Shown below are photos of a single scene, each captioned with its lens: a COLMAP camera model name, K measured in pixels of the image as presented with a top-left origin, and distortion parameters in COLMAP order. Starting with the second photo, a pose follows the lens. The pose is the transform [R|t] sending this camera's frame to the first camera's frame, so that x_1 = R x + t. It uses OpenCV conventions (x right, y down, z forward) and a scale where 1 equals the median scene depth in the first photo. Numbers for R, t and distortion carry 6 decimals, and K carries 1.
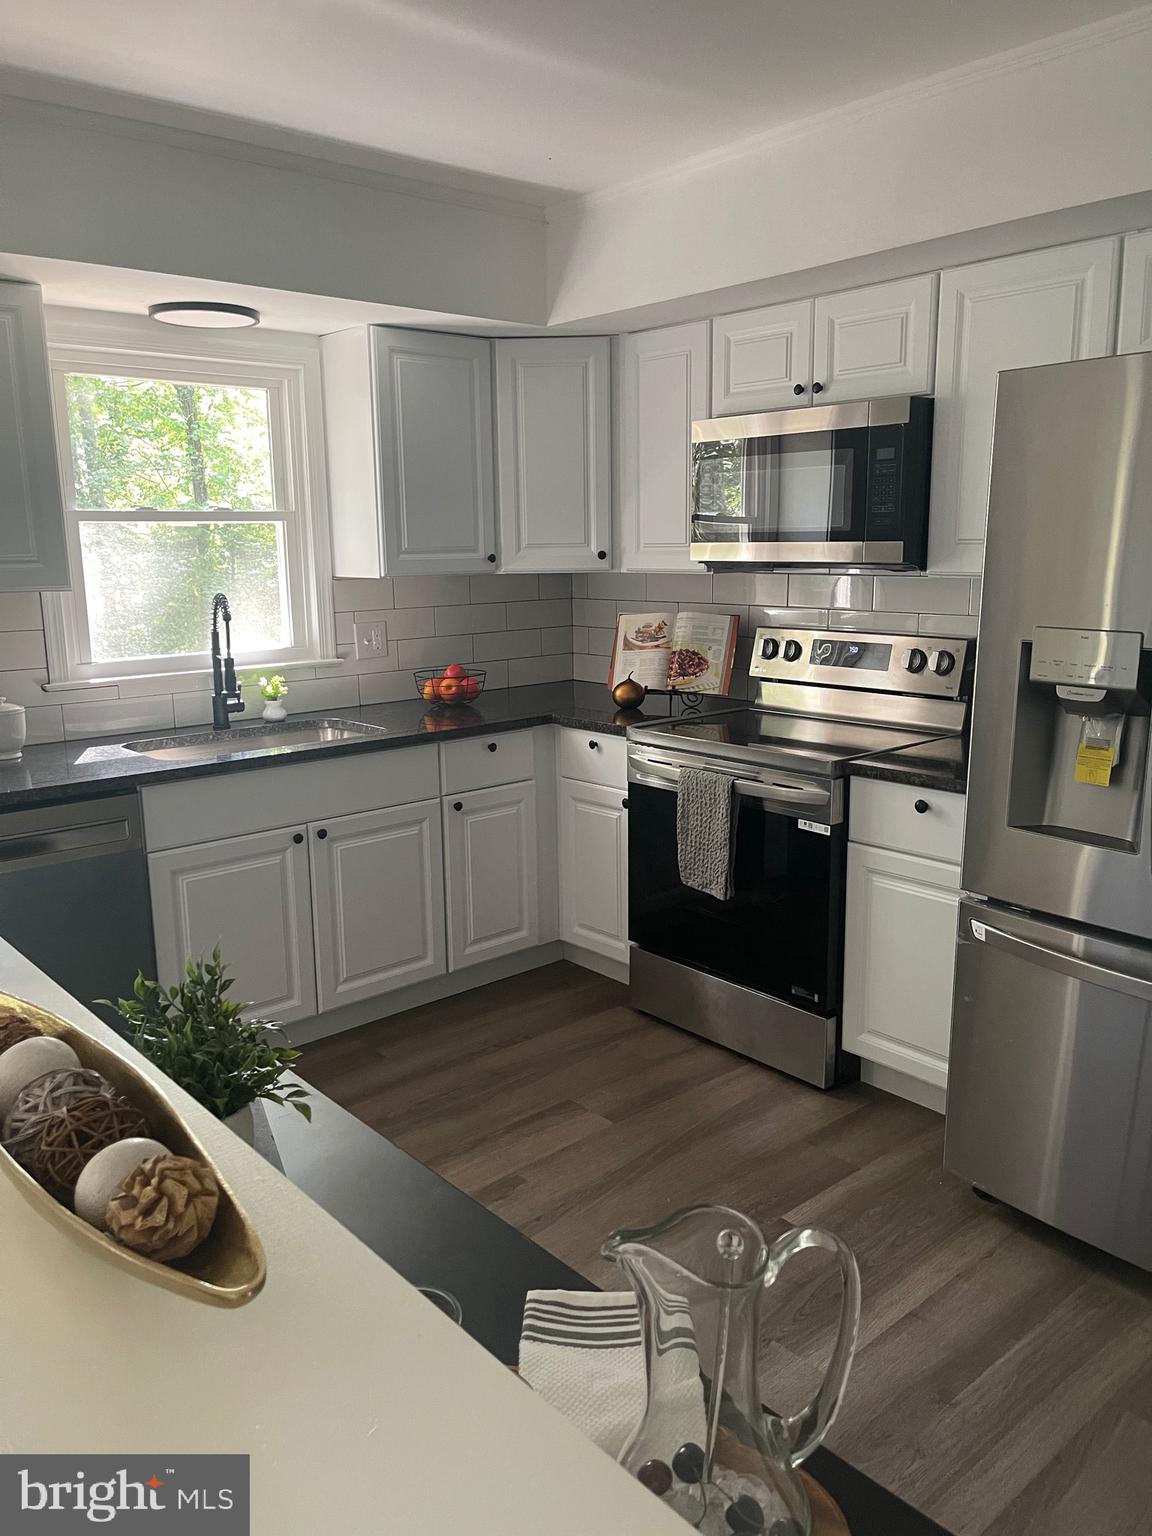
lens RADIAL K [[1163.9, 0, 563.0], [0, 1163.9, 768.7], [0, 0, 1]] dist [0.041376, -0.008456]
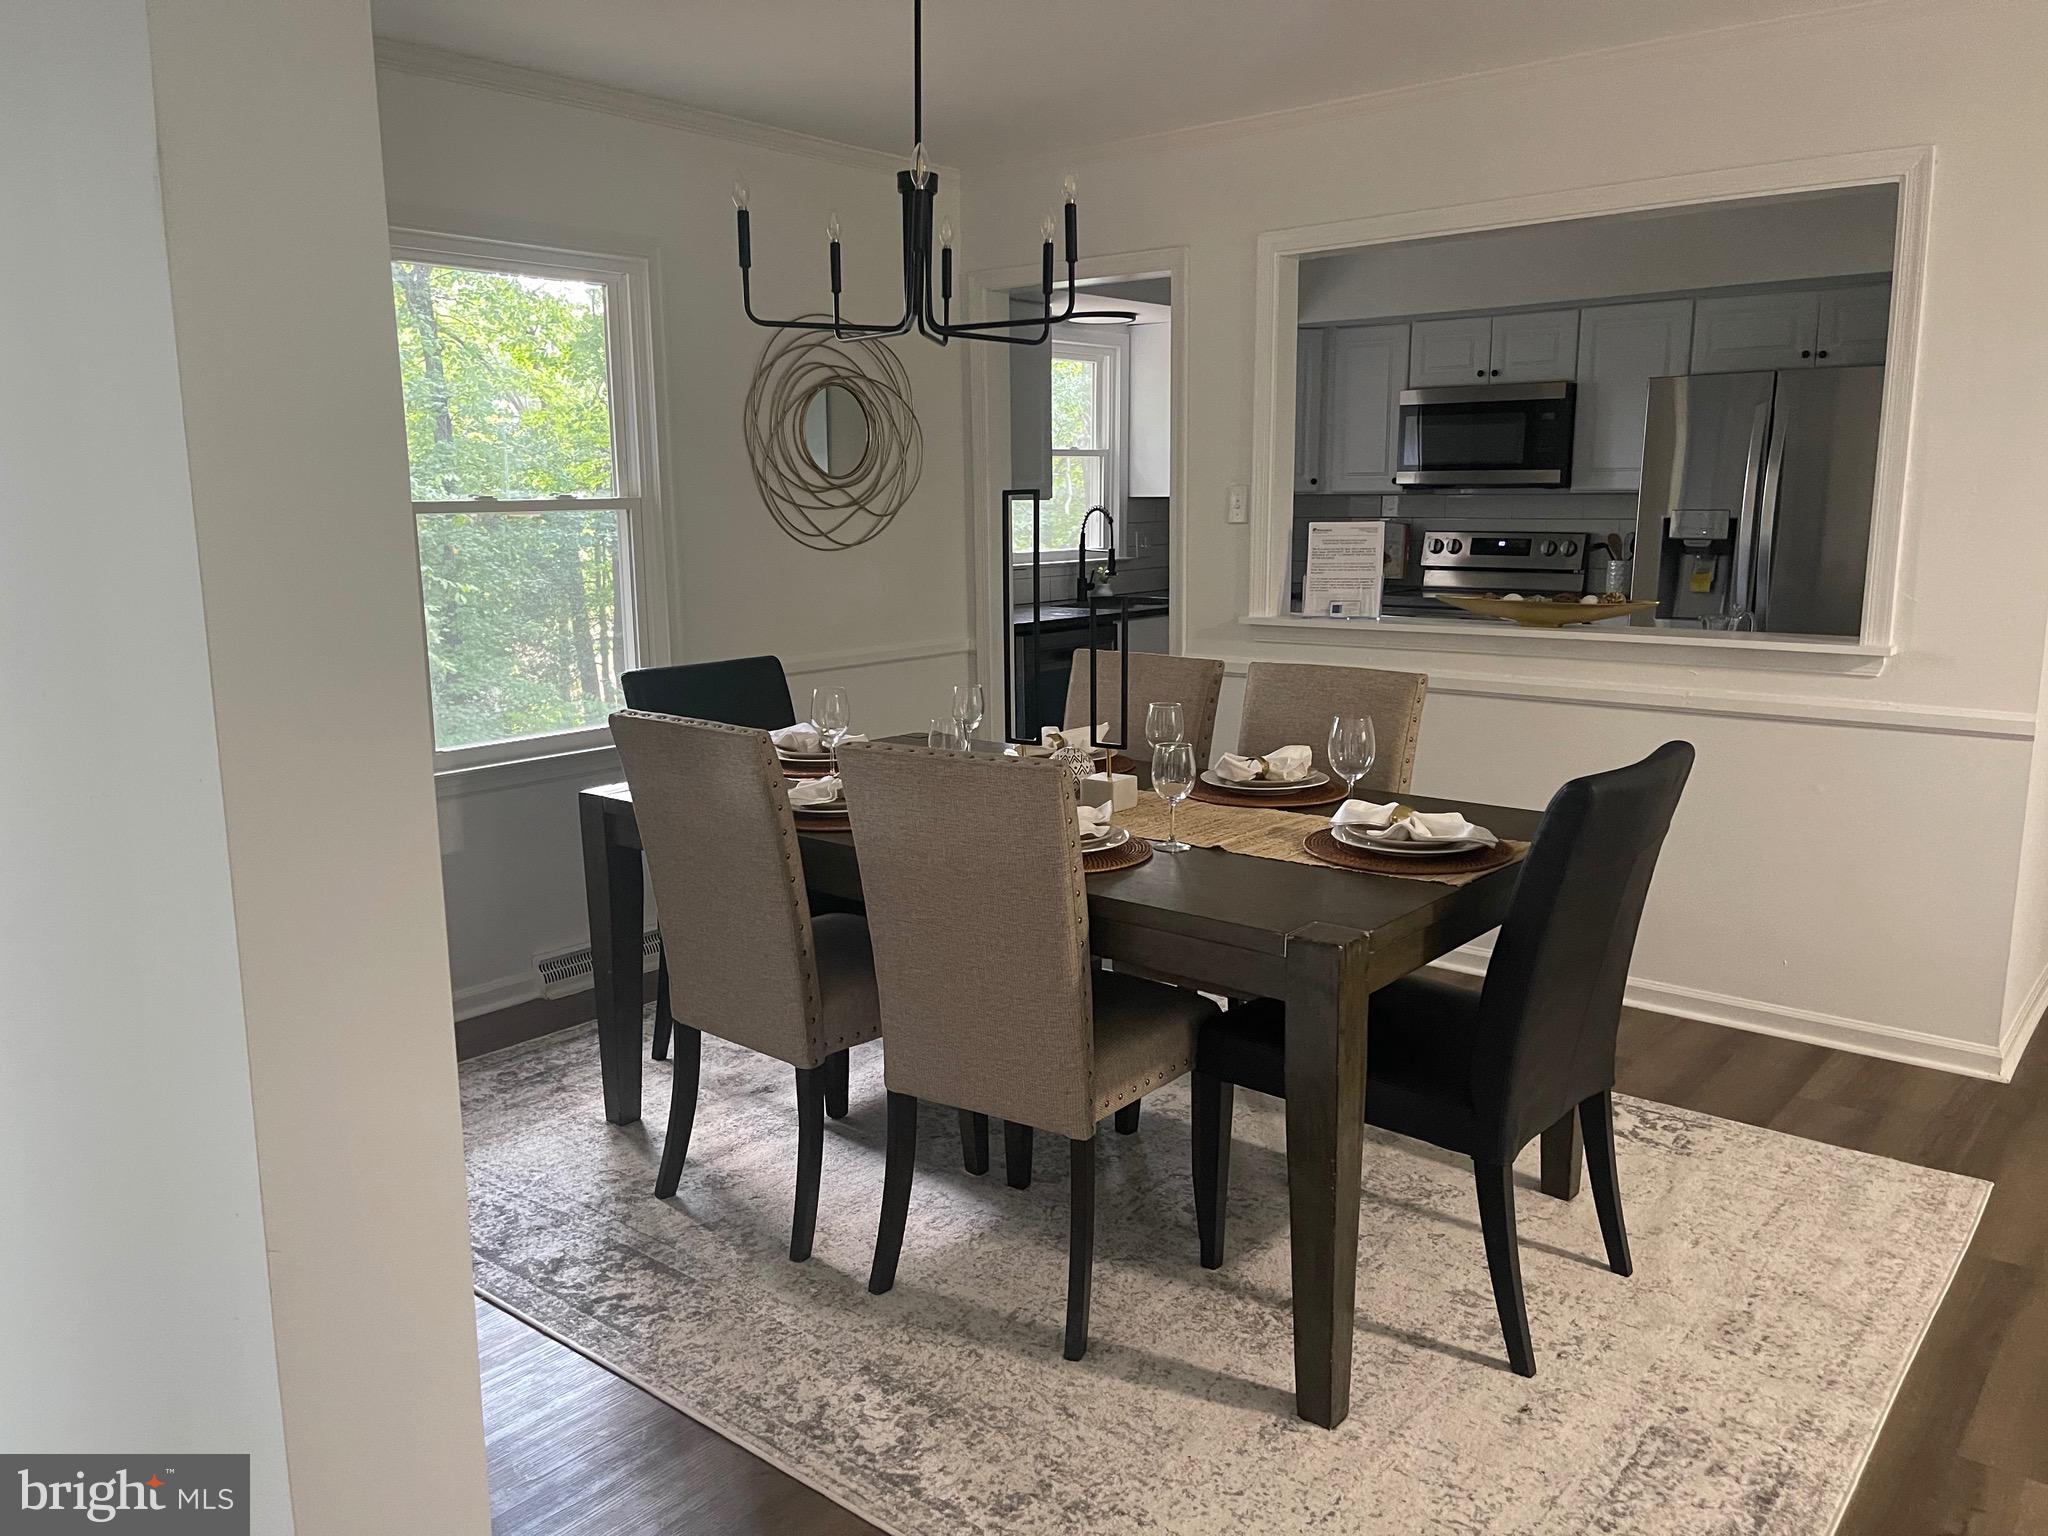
lens RADIAL K [[1551.9, 0, 1040.4], [0, 1551.9, 787.2], [0, 0, 1]] dist [0.041376, -0.008456]
pose [[0.984212, -0.025560, 0.175136, -0.693270], [0.027240, 0.999603, -0.007195, 0.208512], [-0.174882, 0.011853, 0.984518, -0.863016]]
